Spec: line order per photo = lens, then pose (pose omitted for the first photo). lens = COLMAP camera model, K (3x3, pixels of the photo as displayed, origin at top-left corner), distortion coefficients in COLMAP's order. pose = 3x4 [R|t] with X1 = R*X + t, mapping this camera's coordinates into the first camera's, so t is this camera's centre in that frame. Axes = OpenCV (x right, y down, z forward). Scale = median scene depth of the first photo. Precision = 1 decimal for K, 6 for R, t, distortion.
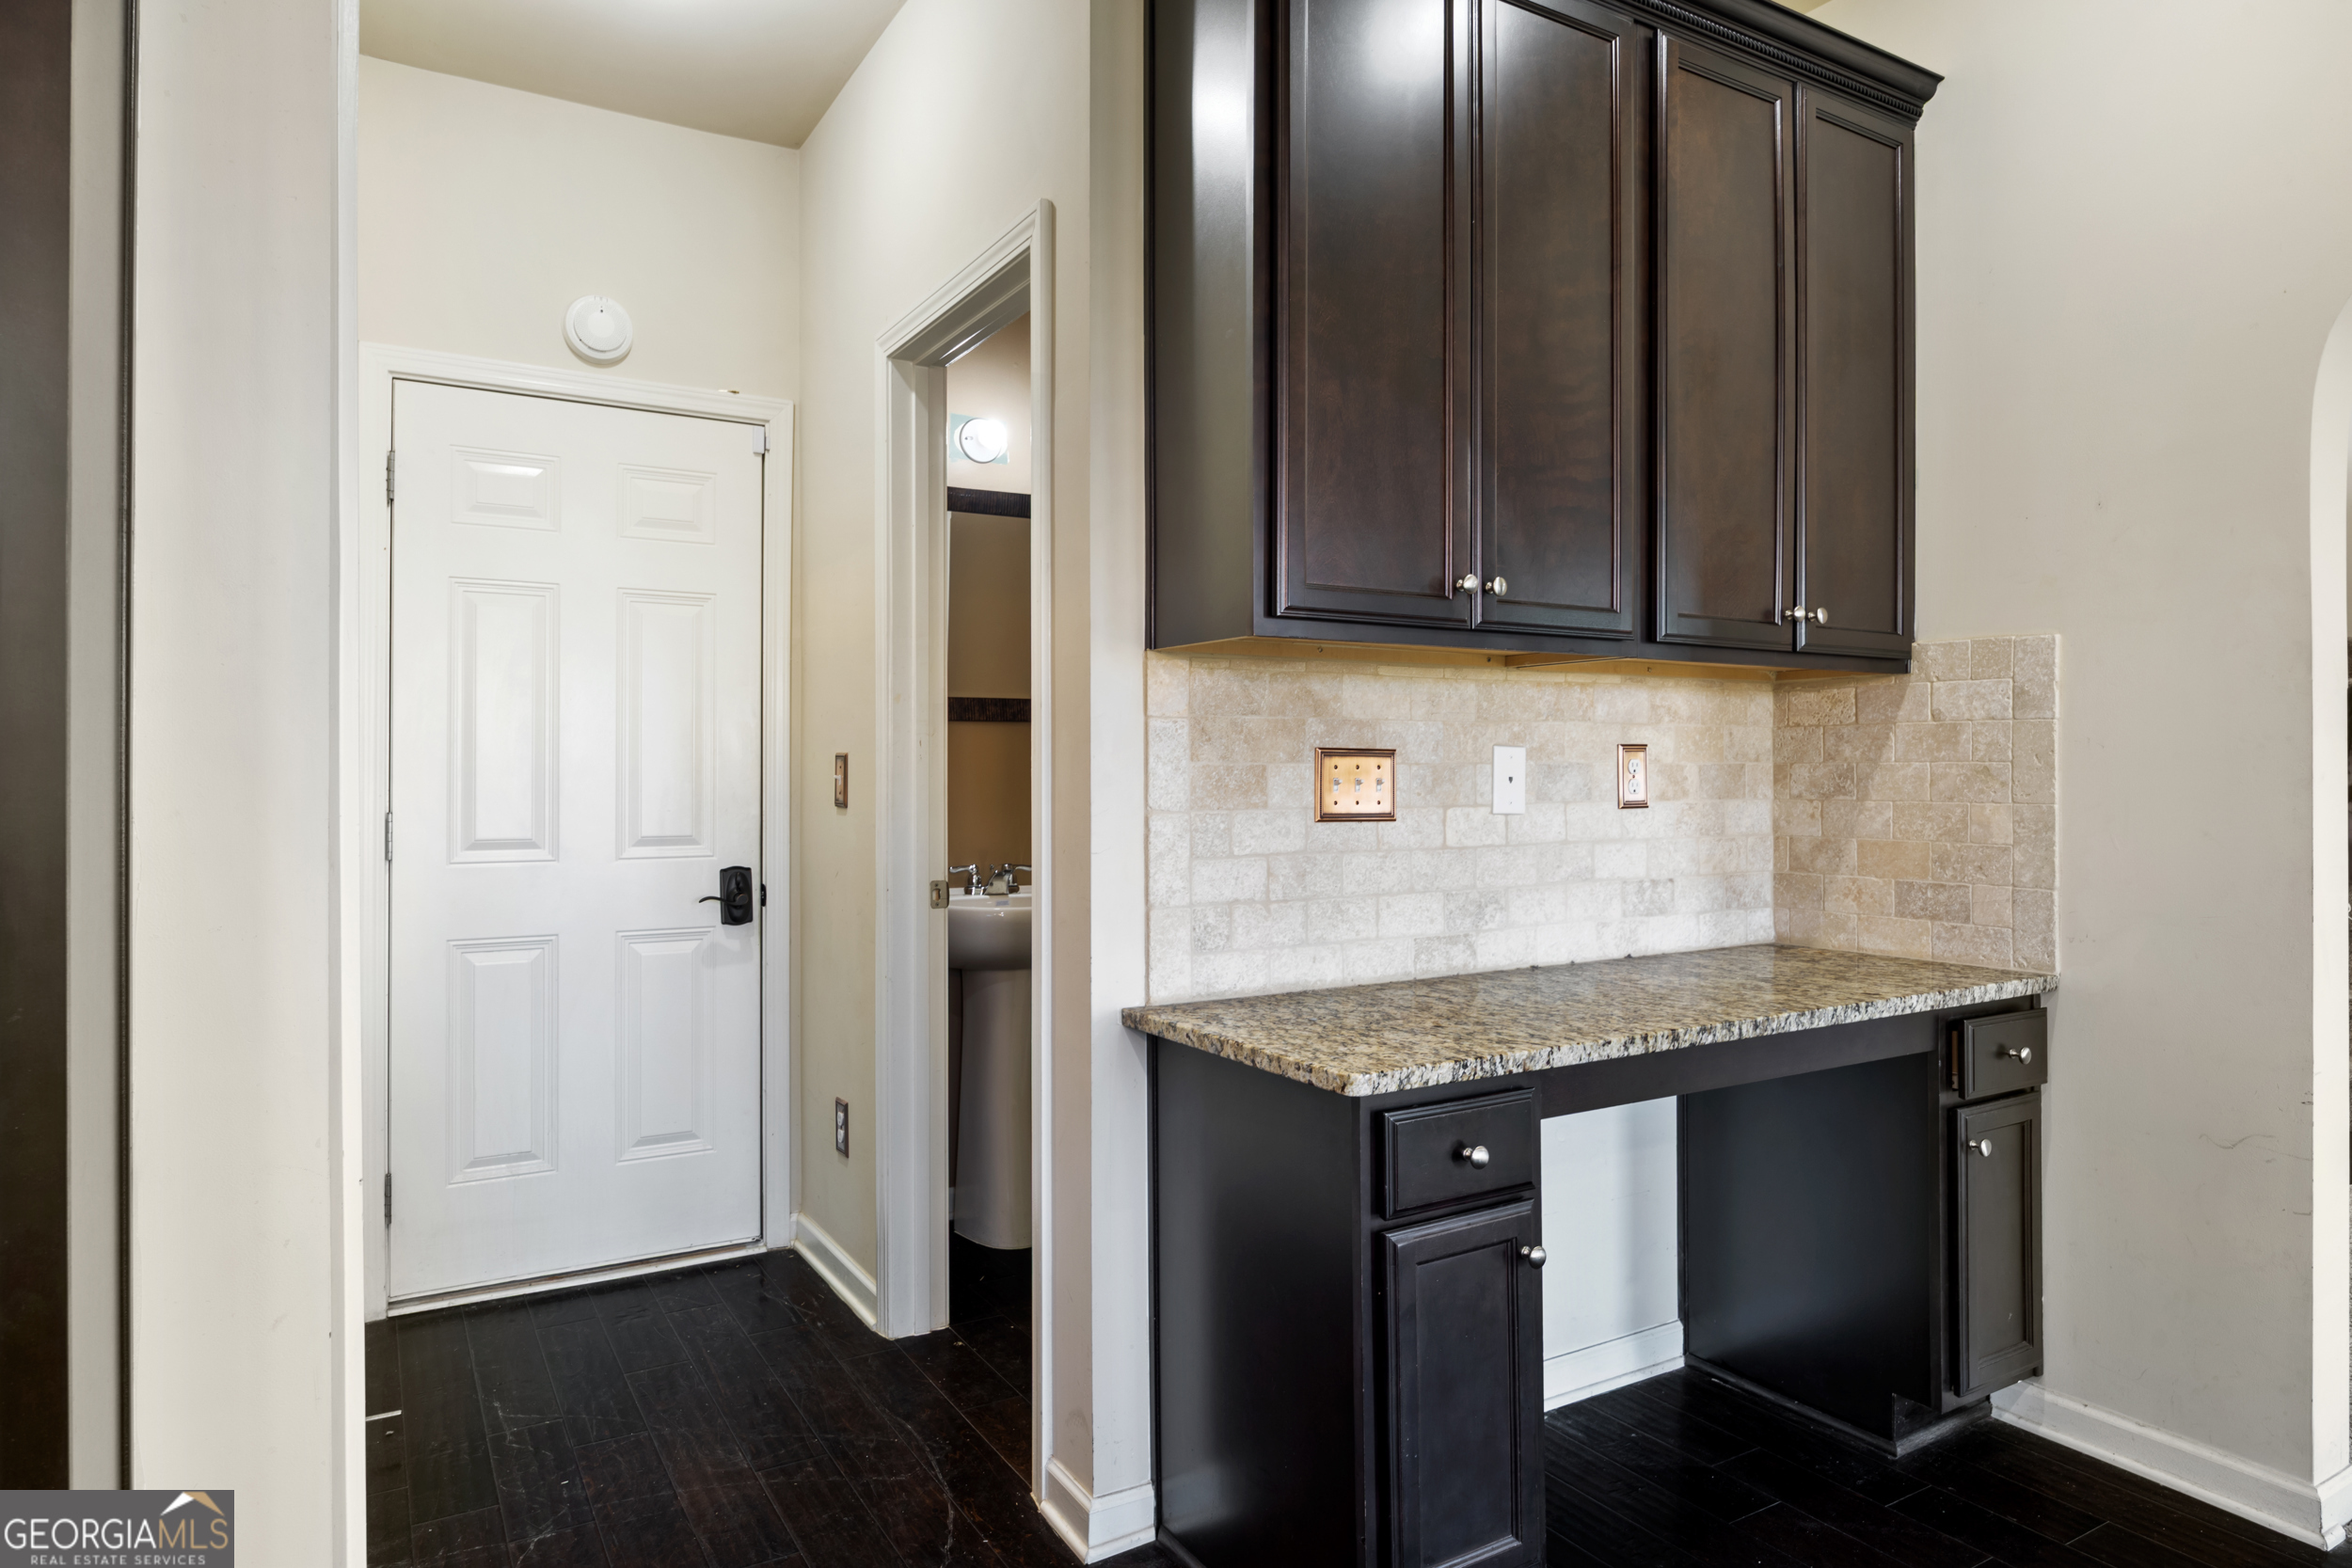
lens RADIAL K [[1365.6, 0, 1176.0], [0, 1365.6, 784.0], [0, 0, 1]] dist [0.000293, 0.000110]
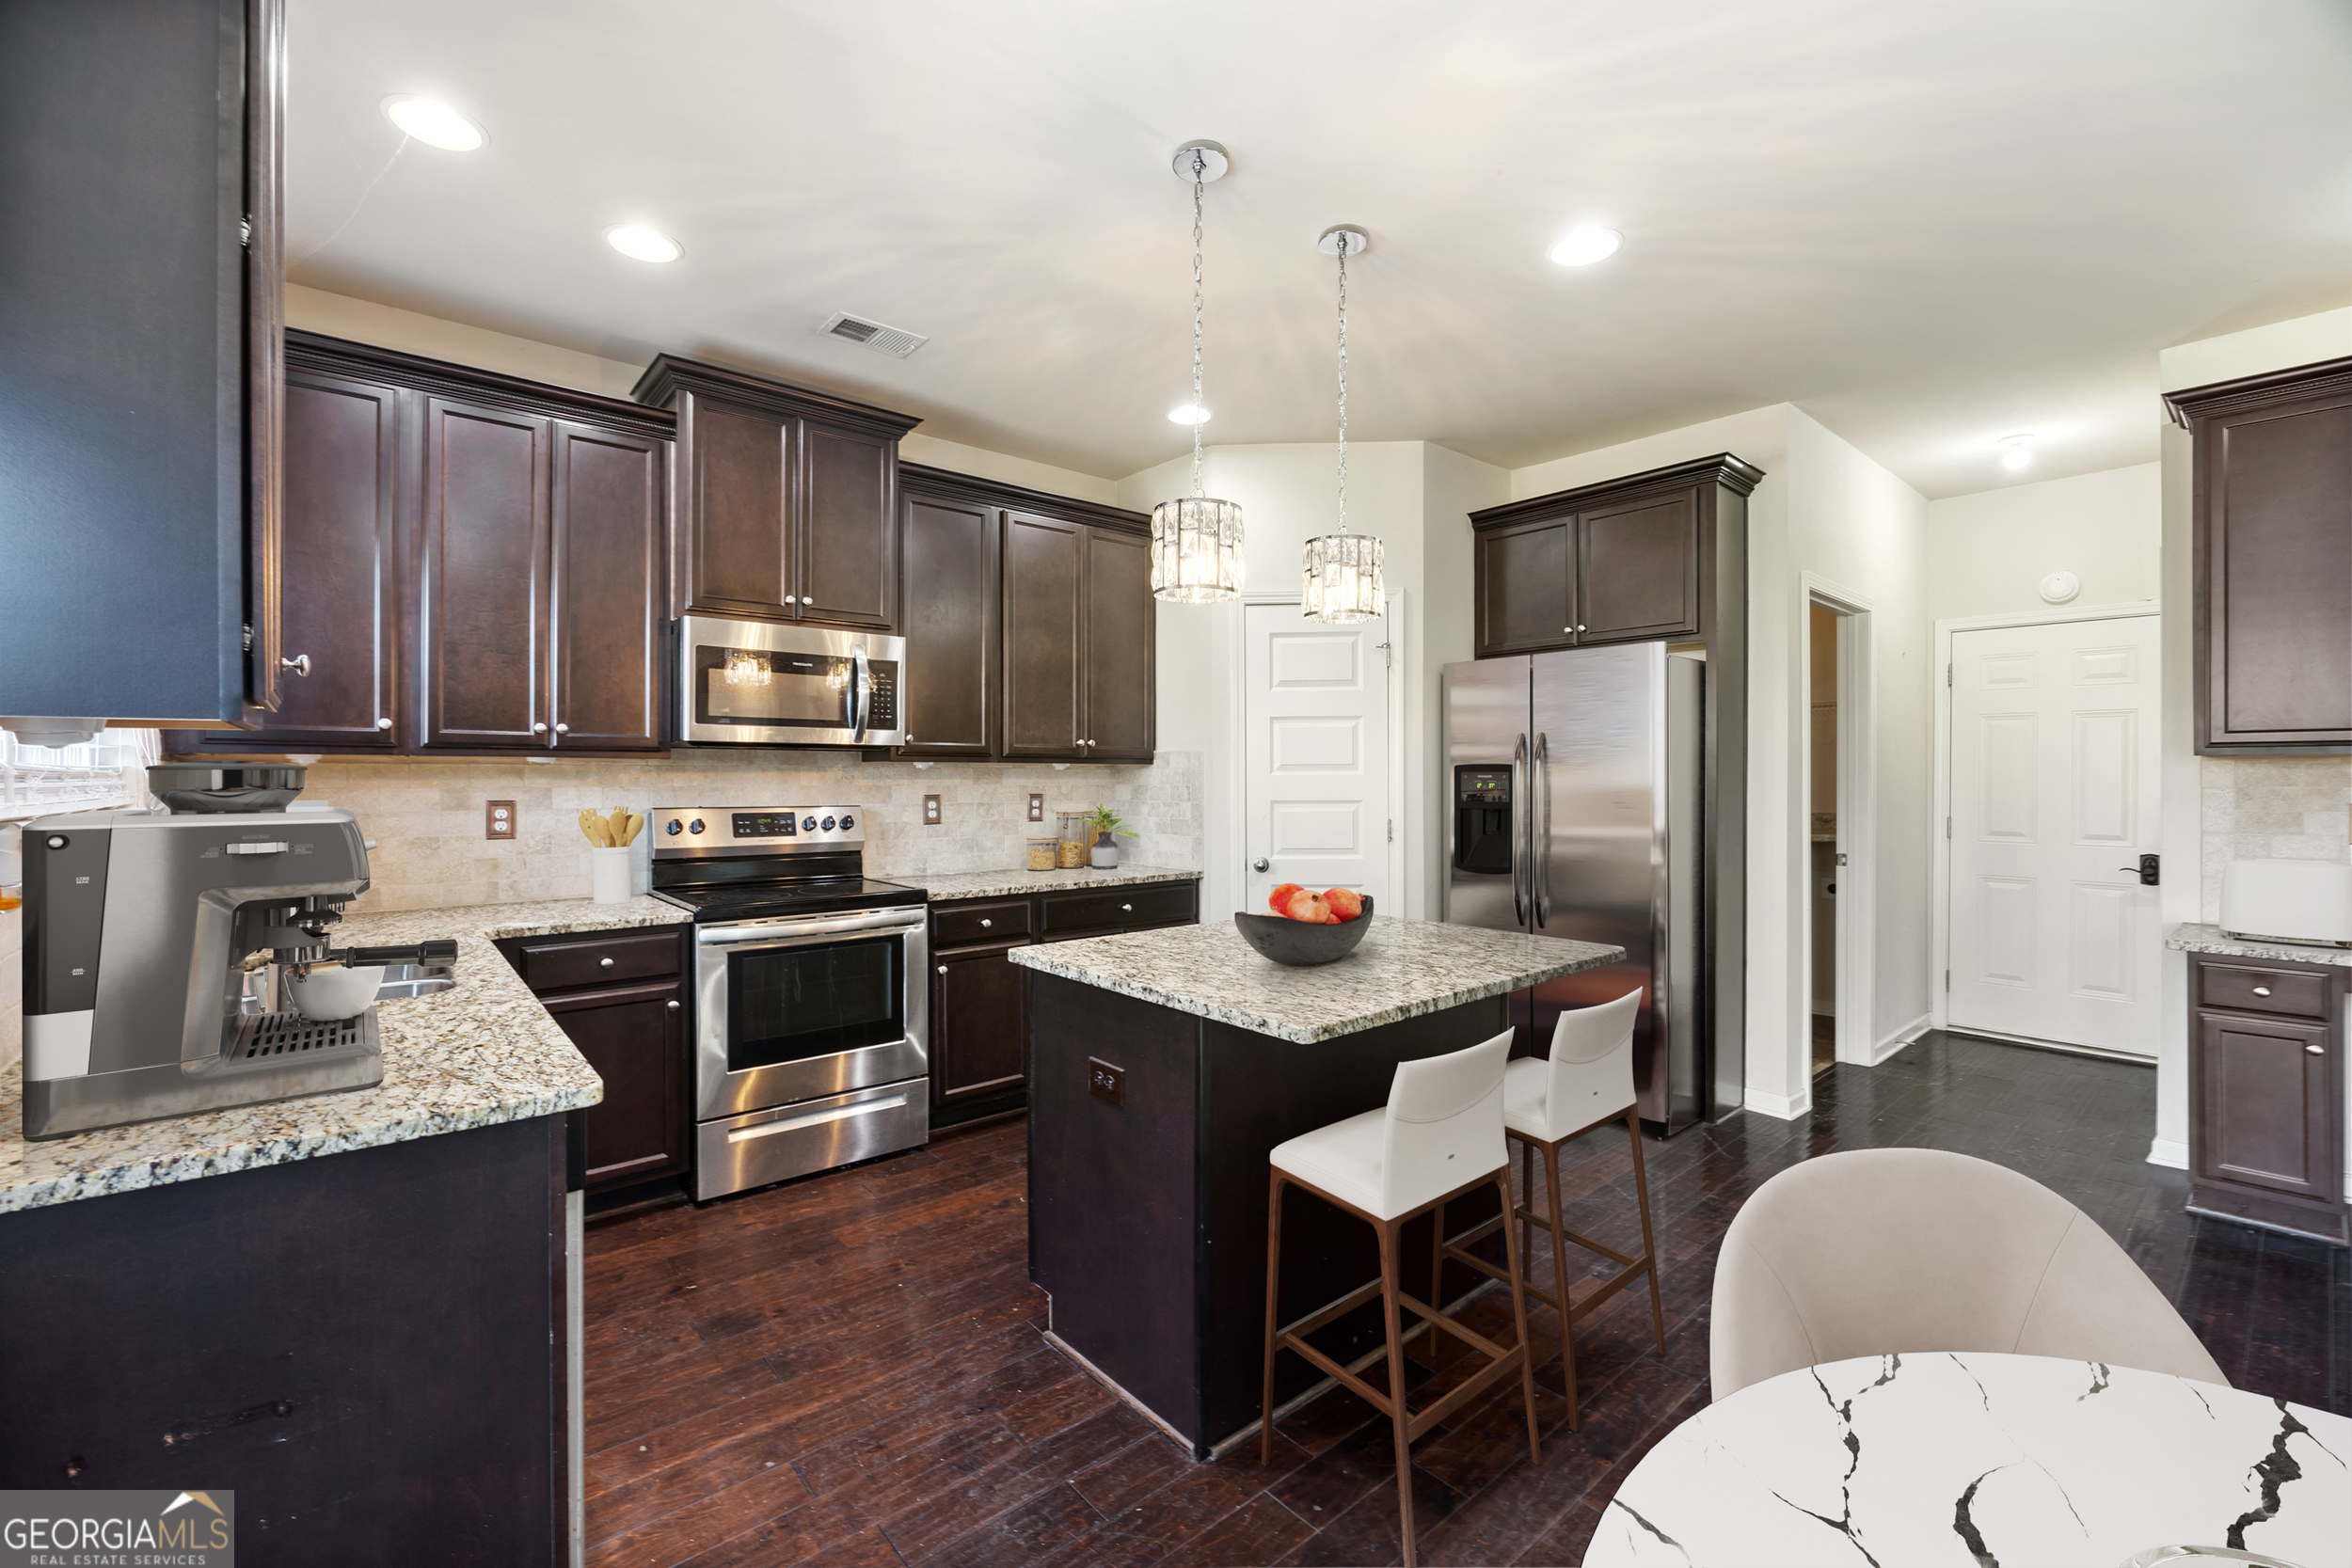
lens RADIAL K [[1008.7, 0, 1176.0], [0, 1008.7, 784.0], [0, 0, 1]] dist [0.000231, 0.000115]
pose [[0.175530, 0.008482, -0.984437, 1.205319], [-0.005120, 0.999957, 0.007703, -0.057280], [0.984461, 0.003688, 0.175566, -0.826075]]
